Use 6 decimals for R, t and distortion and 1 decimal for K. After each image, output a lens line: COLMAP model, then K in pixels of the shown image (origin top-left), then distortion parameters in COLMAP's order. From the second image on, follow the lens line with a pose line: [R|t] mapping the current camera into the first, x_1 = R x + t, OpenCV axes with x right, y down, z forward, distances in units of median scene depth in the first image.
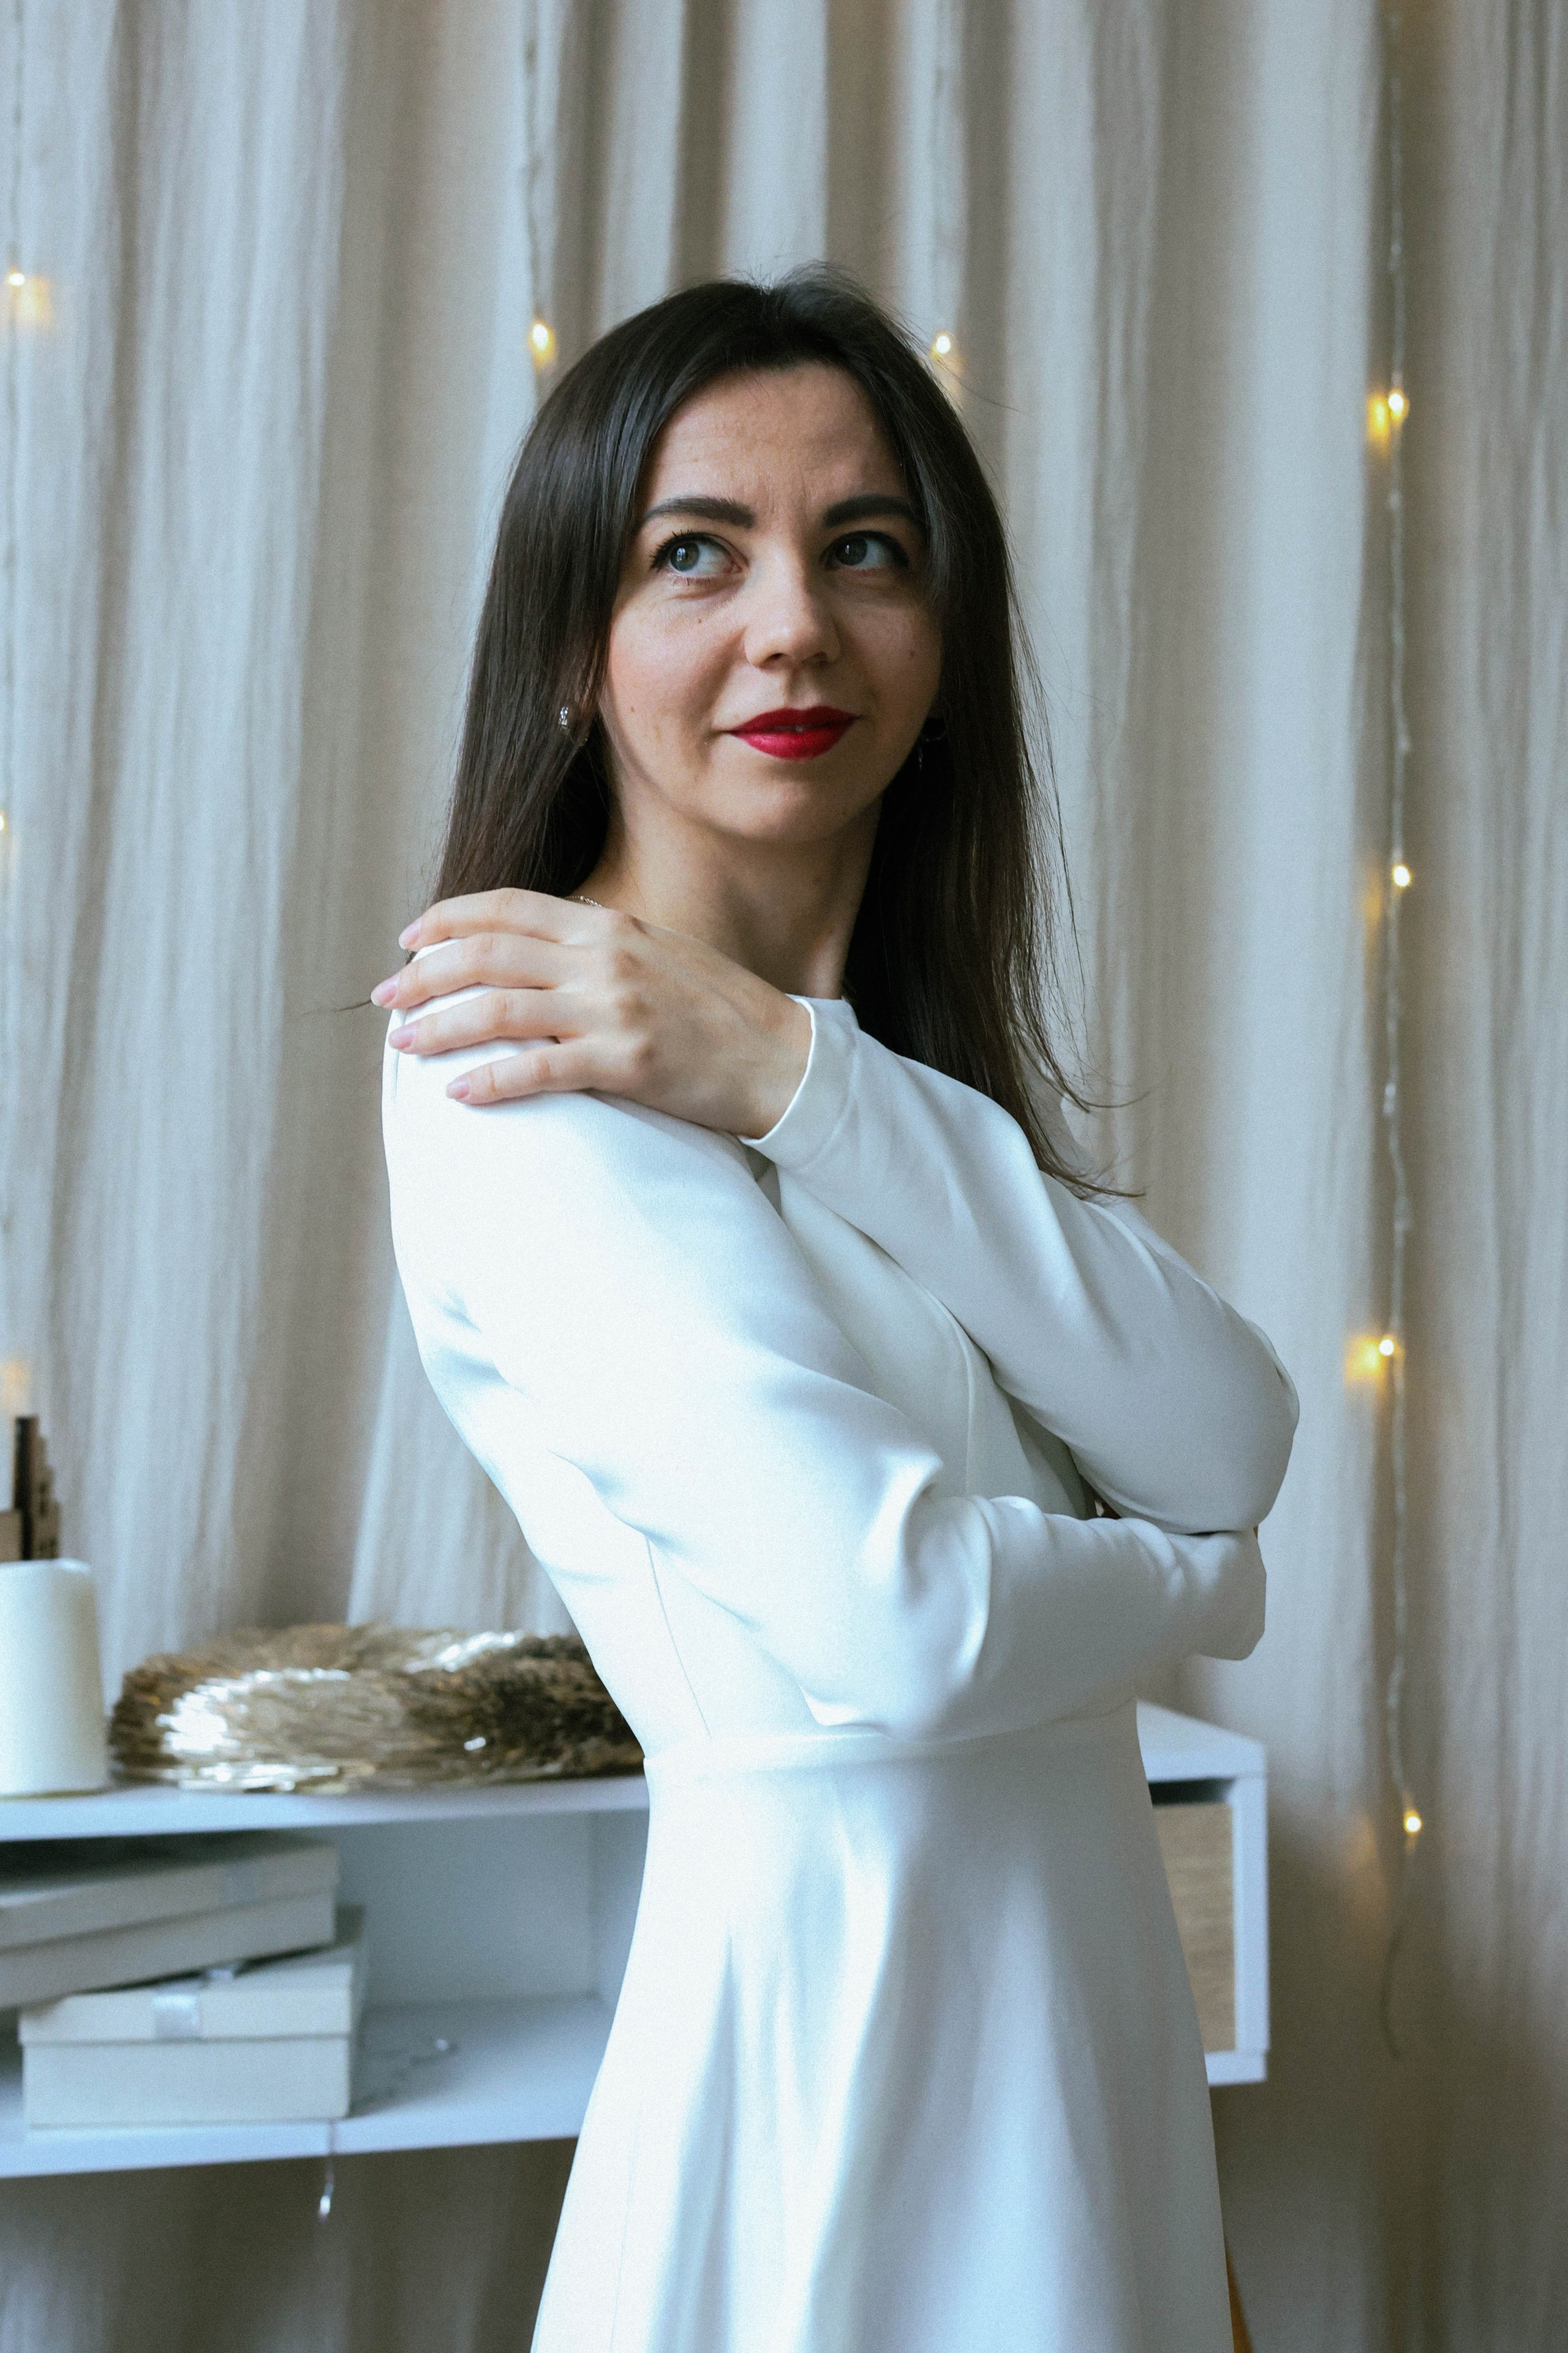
lens RADIAL K [[3611.4, 0, 784.5], [0, 3611.4, 1117.9], [0, 0, 1]] dist [0.052301, -0.330599]
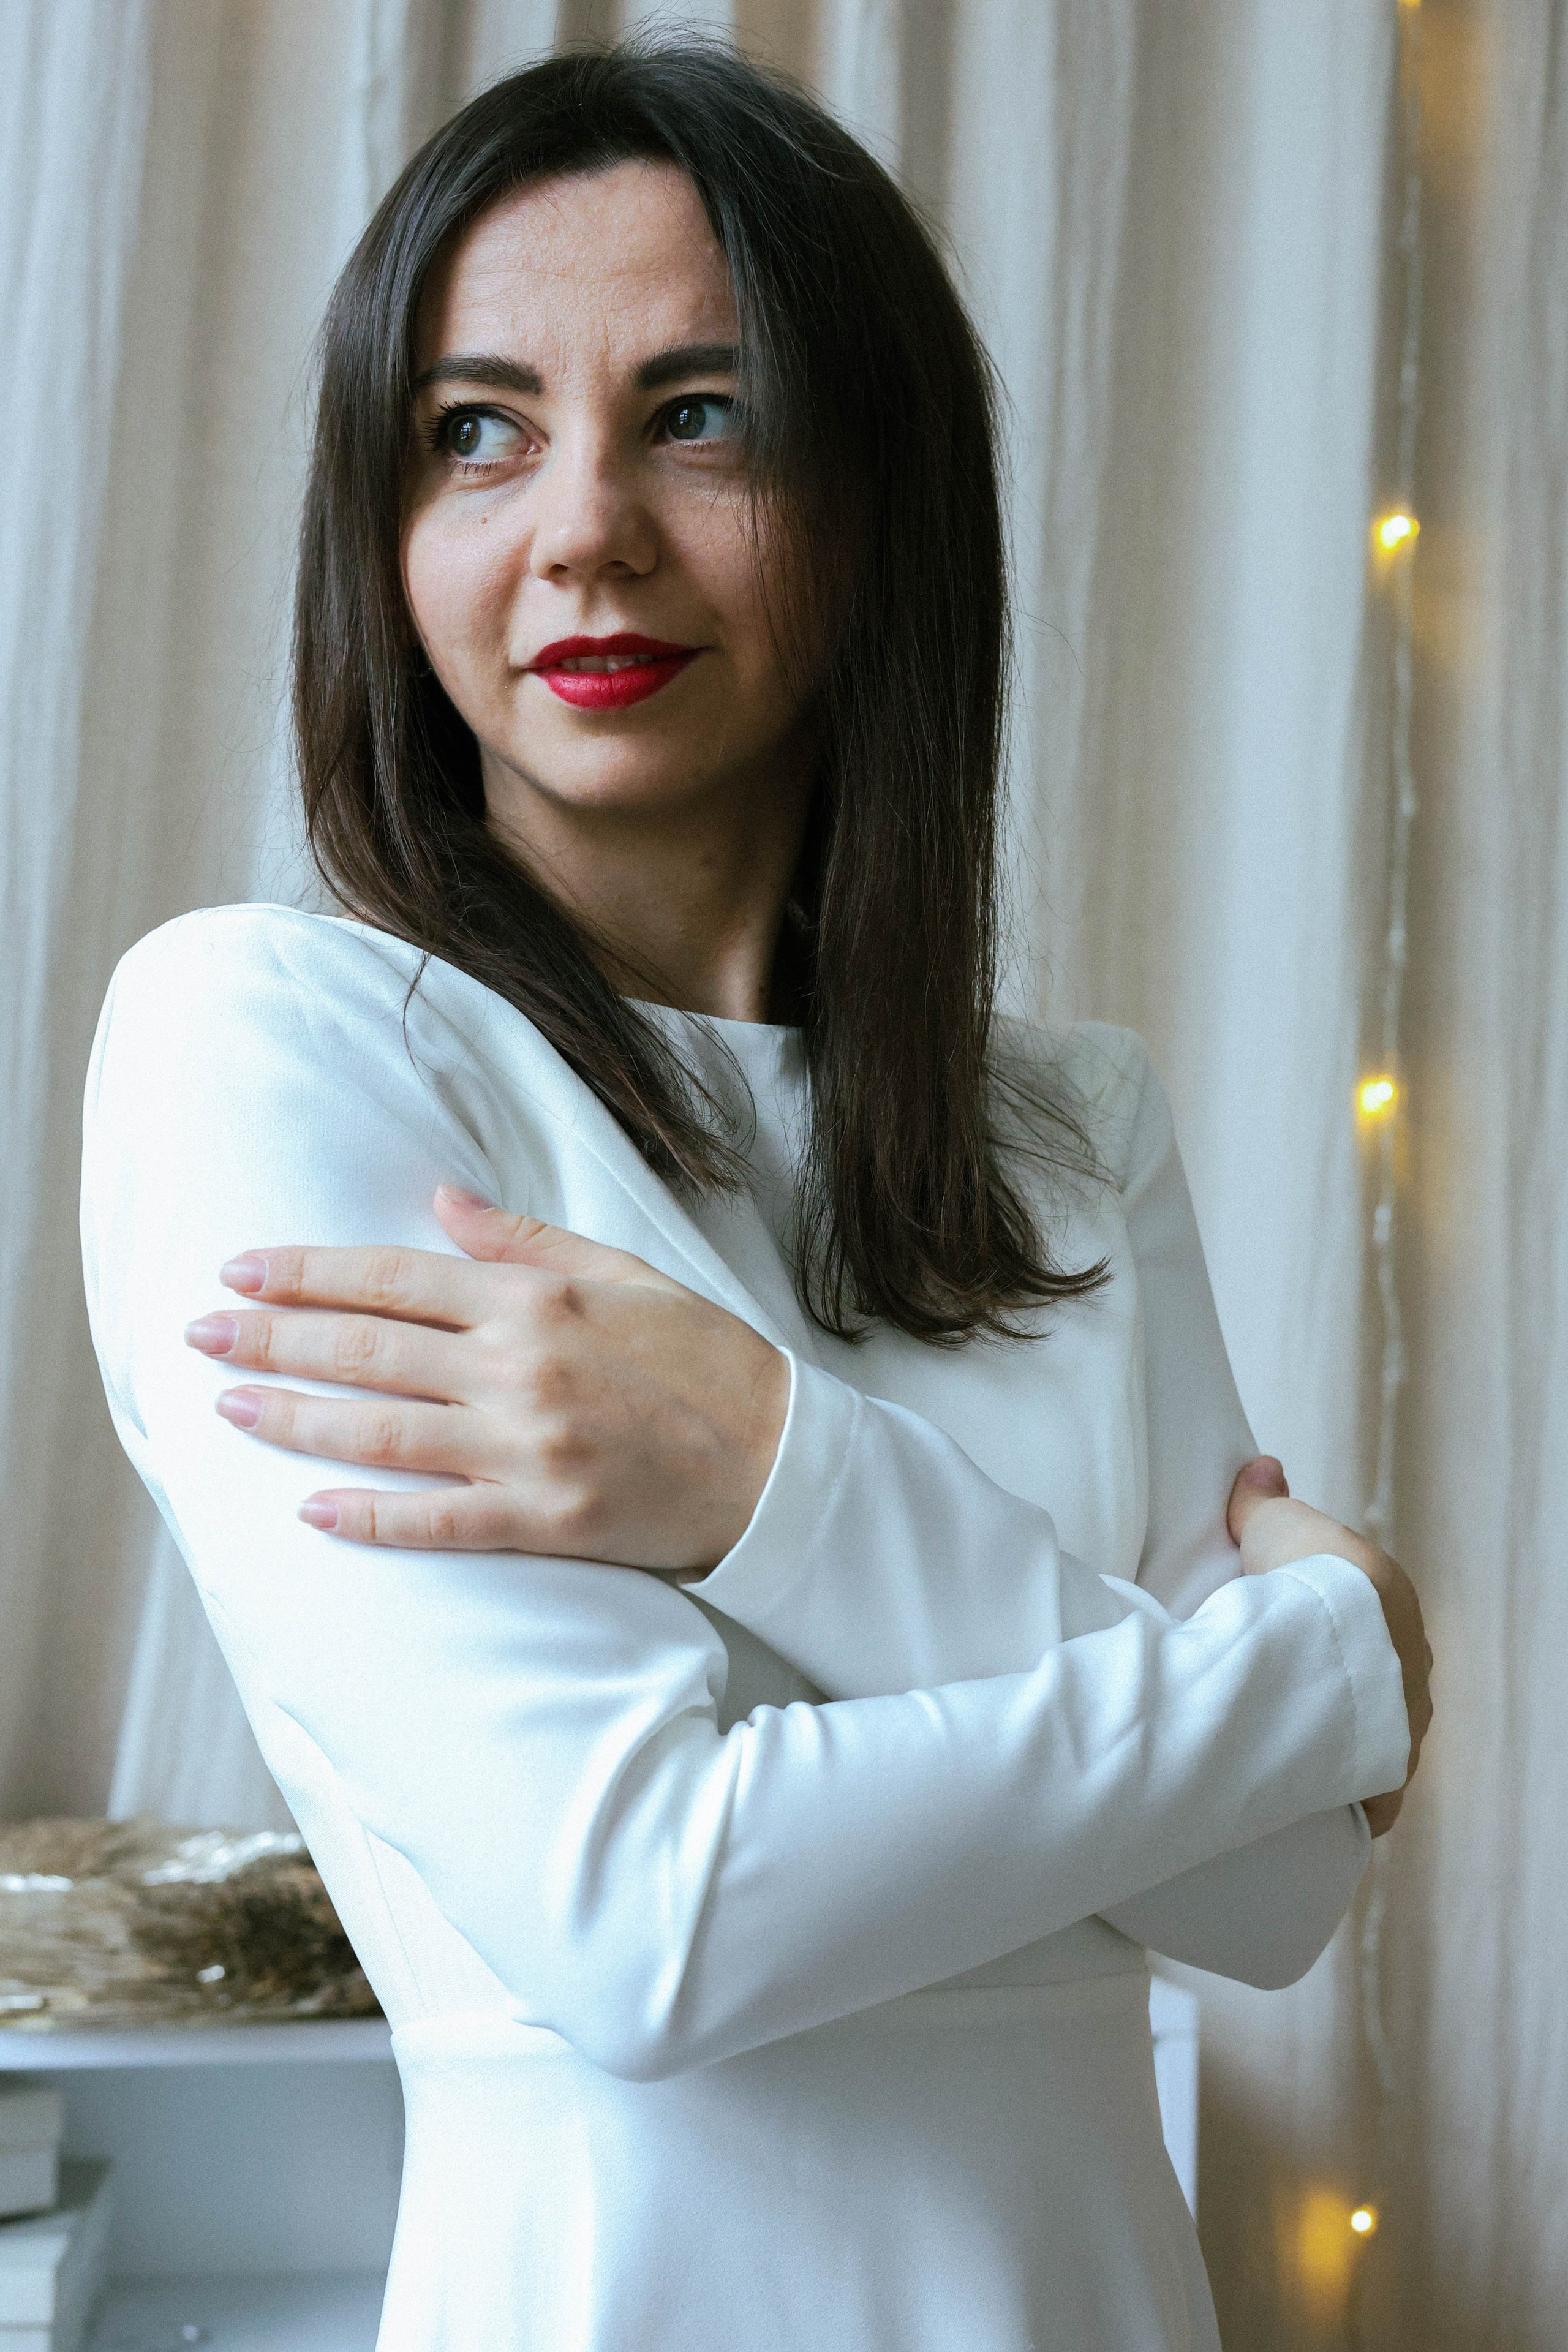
lens RADIAL K [[3465.9, 0, 649.1], [0, 3465.9, 1385.7], [0, 0, 1]] dist [0.003224, 0.027397]
pose [[0.998955, 0.019628, -0.041273, 0.035629], [-0.018935, 0.999674, 0.017125, 0.025130], [0.041596, -0.016326, 0.999001, 0.214135]]
